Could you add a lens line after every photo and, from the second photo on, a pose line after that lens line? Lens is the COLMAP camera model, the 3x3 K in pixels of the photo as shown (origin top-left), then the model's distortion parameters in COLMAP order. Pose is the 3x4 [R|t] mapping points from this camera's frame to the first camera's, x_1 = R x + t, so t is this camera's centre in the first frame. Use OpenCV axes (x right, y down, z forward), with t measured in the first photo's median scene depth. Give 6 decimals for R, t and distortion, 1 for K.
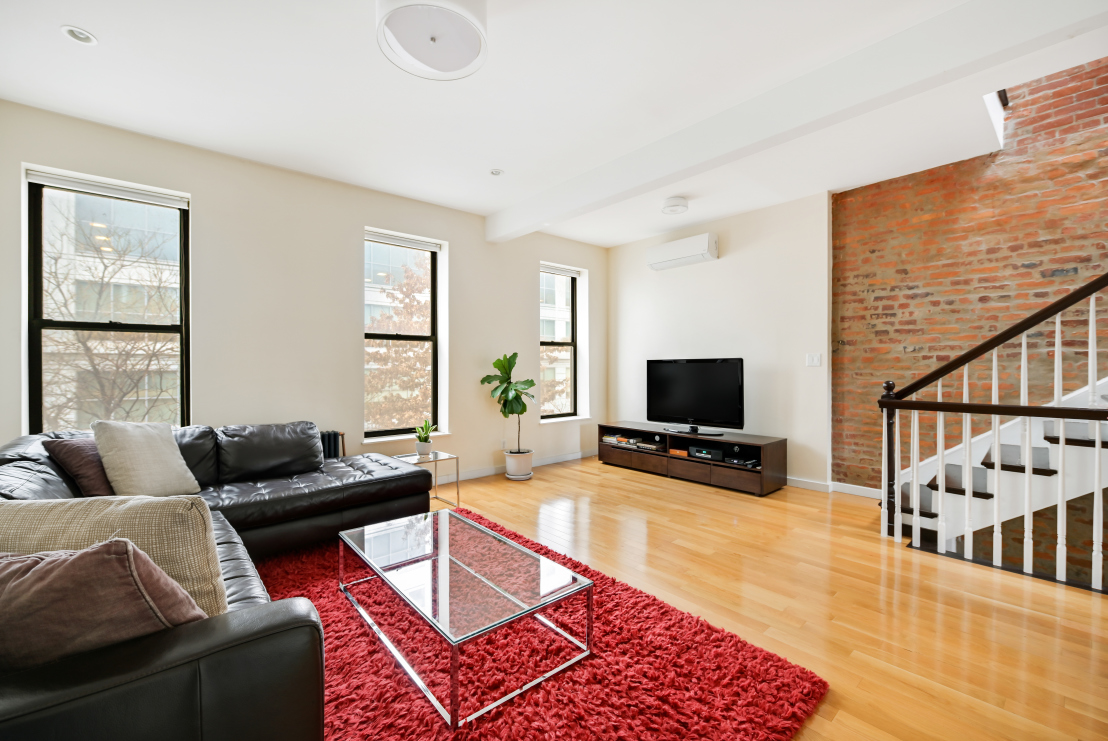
lens RADIAL K [[458.1, 0, 555.3], [0, 458.1, 370.6], [0, 0, 1]] dist [-0.004271, -0.000922]
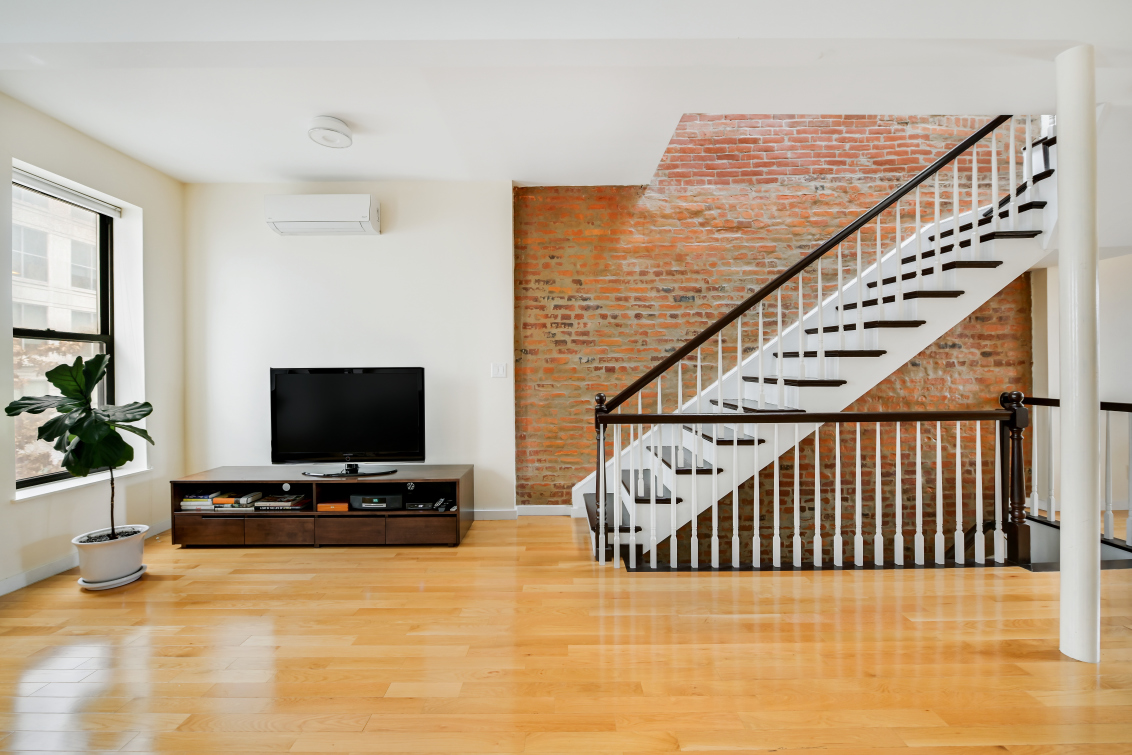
lens RADIAL K [[468.1, 0, 569.4], [0, 468.1, 376.5], [0, 0, 1]] dist [-0.004271, -0.000922]
pose [[0.661907, -0.003758, 0.749577, -0.015743], [0.009759, 0.999946, -0.003604, -0.007598], [-0.749523, 0.009701, 0.661908, 0.335747]]
